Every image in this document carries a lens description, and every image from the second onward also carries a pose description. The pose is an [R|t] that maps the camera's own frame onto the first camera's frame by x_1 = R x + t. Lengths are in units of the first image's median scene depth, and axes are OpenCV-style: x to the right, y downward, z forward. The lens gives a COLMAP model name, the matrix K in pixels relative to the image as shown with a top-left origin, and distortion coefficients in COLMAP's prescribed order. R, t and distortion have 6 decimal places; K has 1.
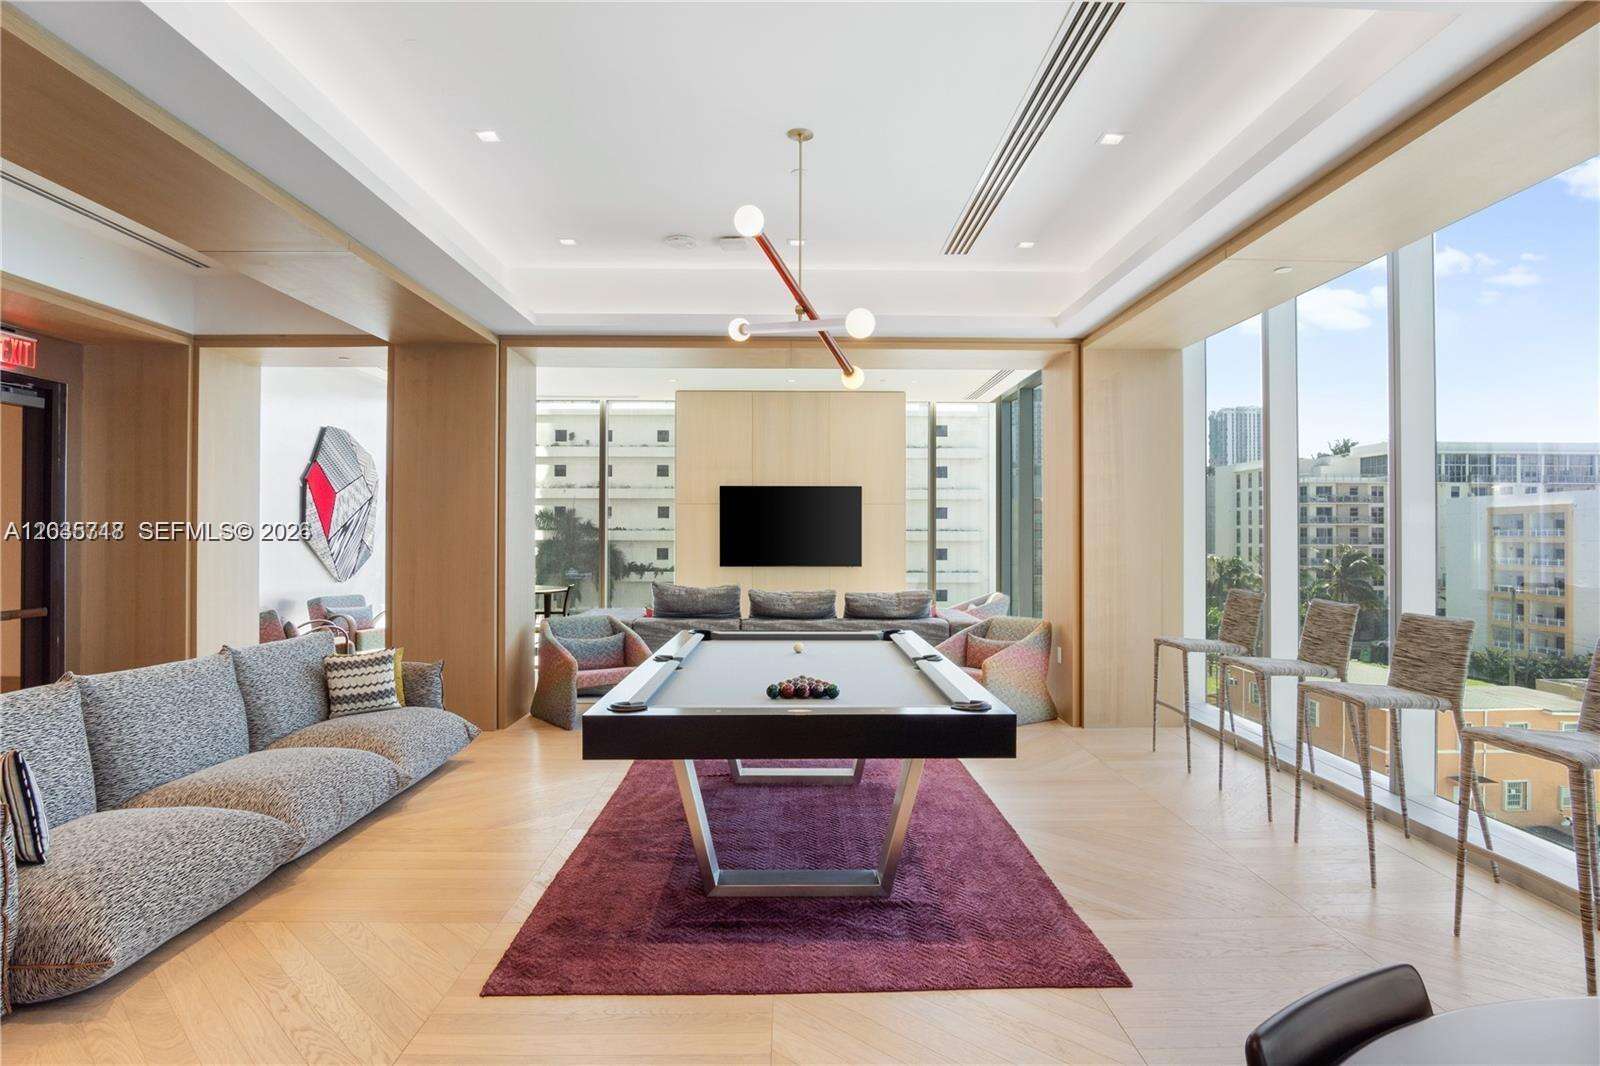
lens RADIAL K [[856.7, 0, 835.1], [0, 856.7, 532.3], [0, 0, 1]] dist [-0.027470, 0.000128]
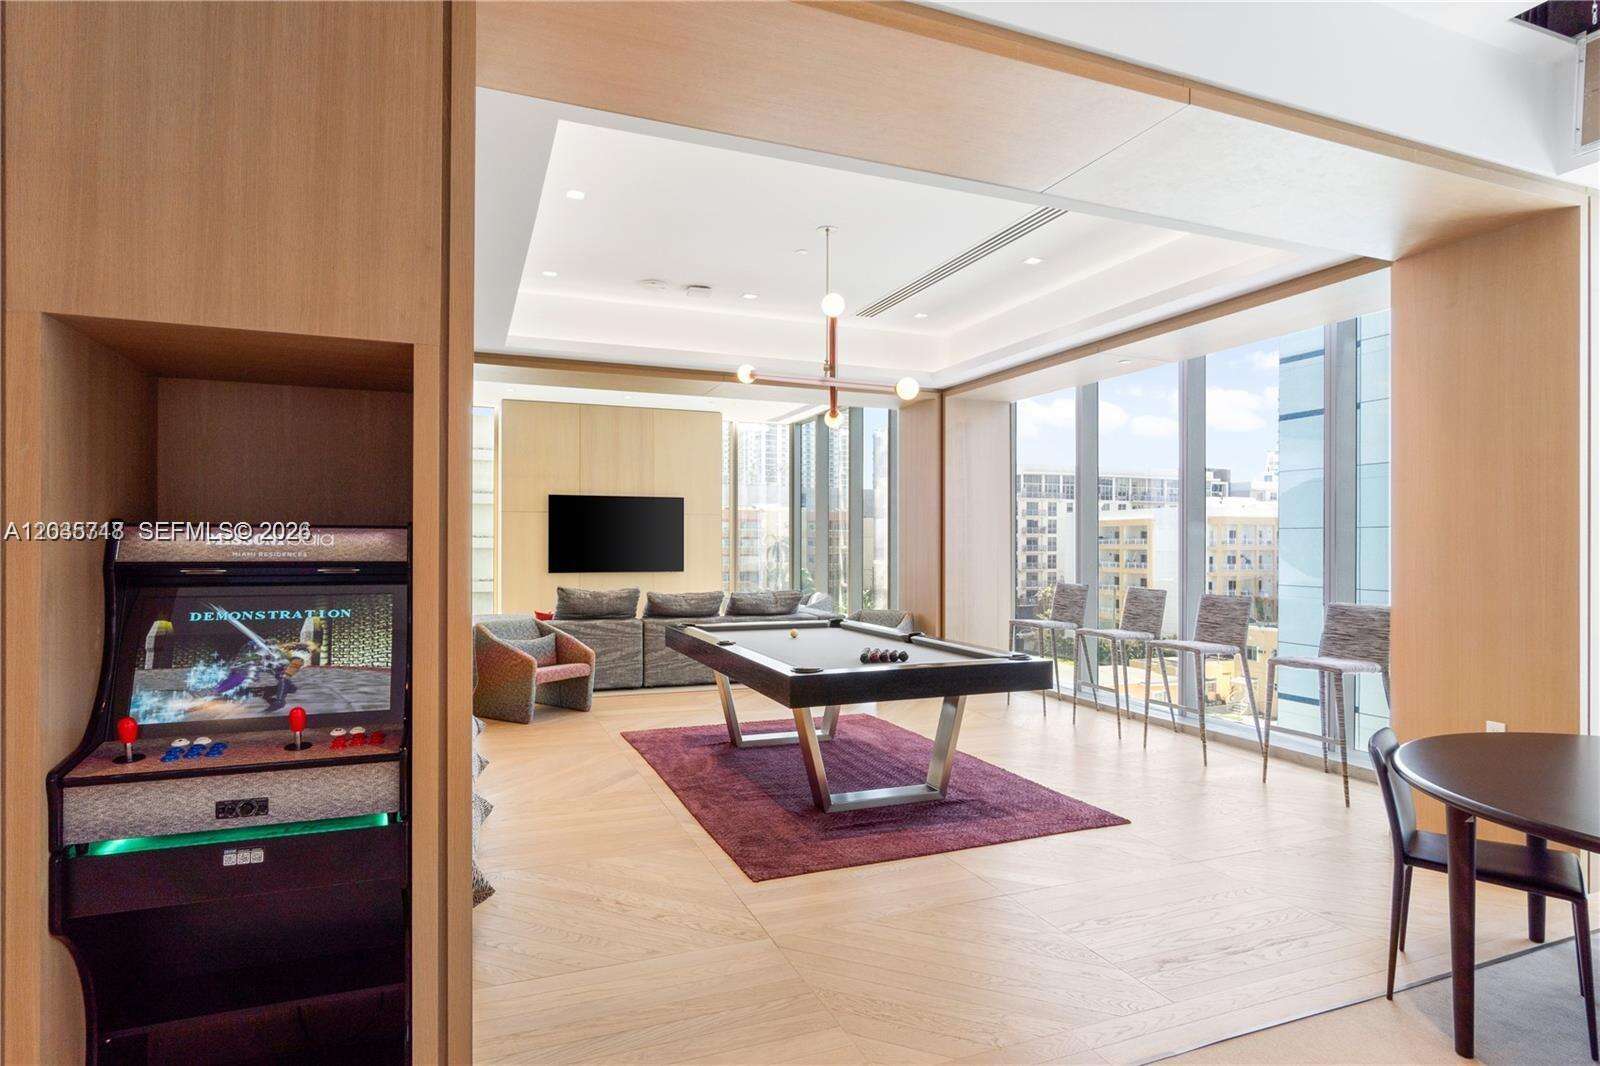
lens RADIAL K [[854.5, 0, 829.9], [0, 854.5, 547.0], [0, 0, 1]] dist [-0.001144, -0.000054]
pose [[0.932144, 0.000212, 0.362088, -0.283547], [-0.003290, 0.999964, 0.007885, -0.000699], [-0.362074, -0.008541, 0.932110, -0.112865]]
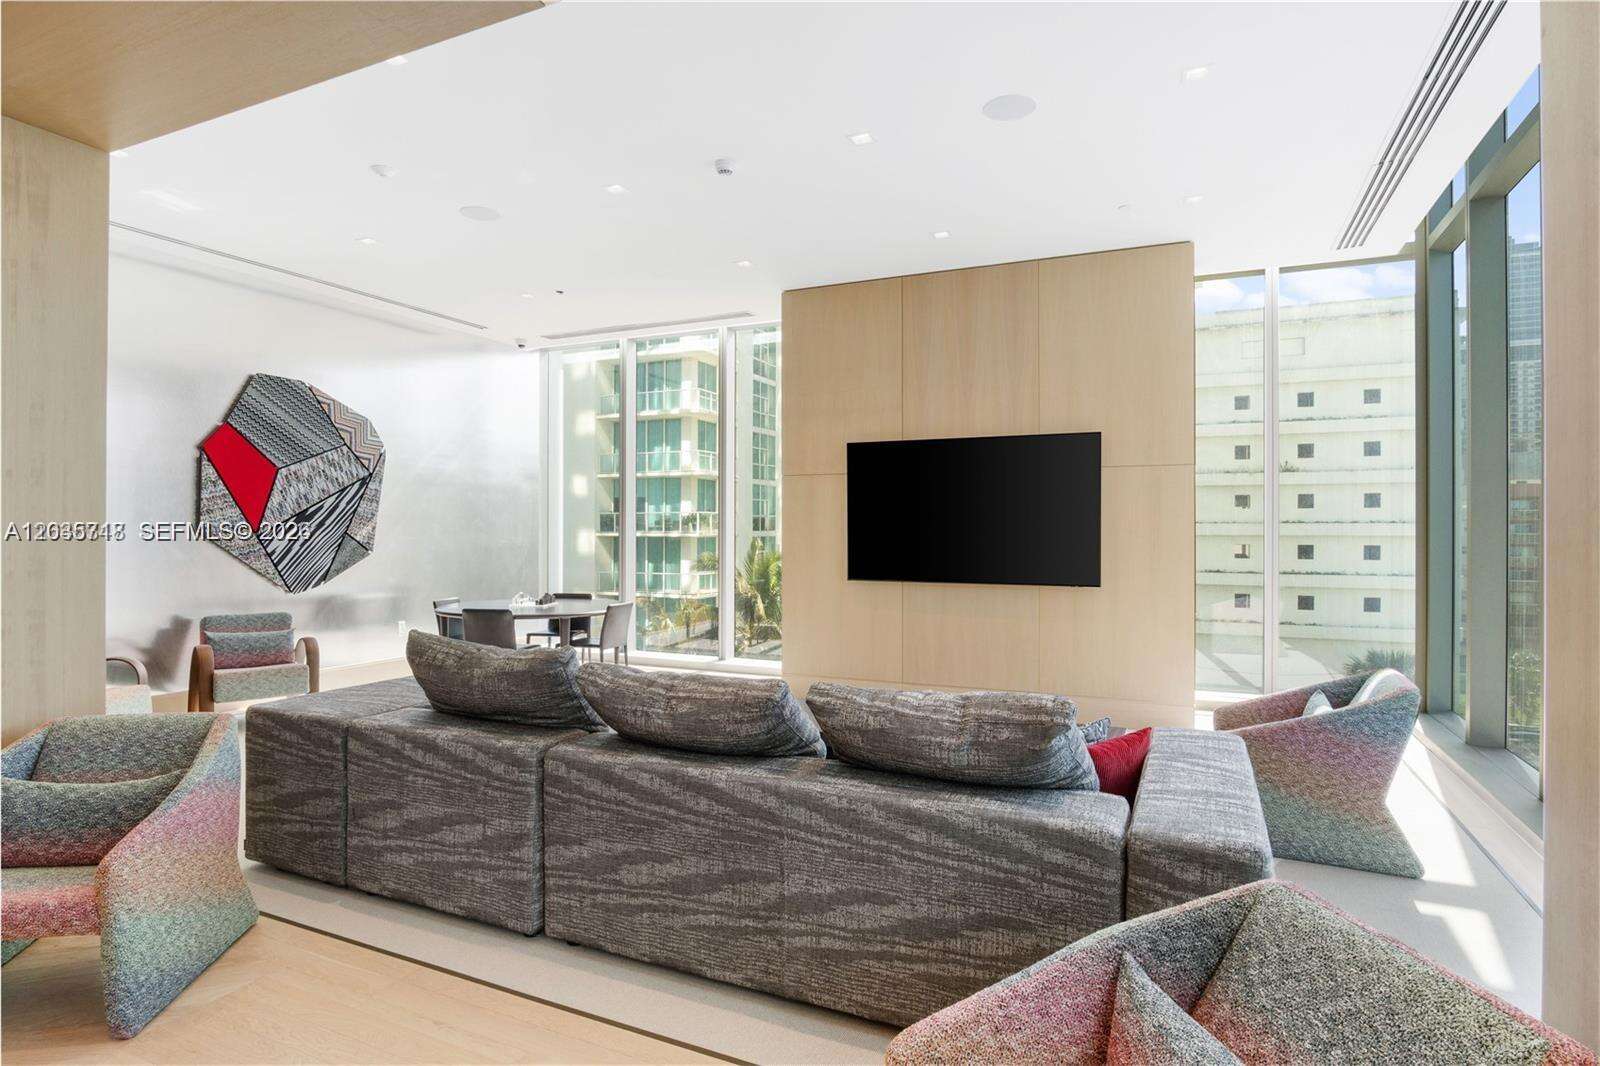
lens RADIAL K [[856.7, 0, 835.1], [0, 856.7, 532.3], [0, 0, 1]] dist [-0.027470, 0.000128]
pose [[0.900001, 0.002108, -0.435884, 0.168970], [0.002500, 0.999947, 0.009998, 0.002151], [0.435882, -0.010088, 0.899947, 0.694759]]
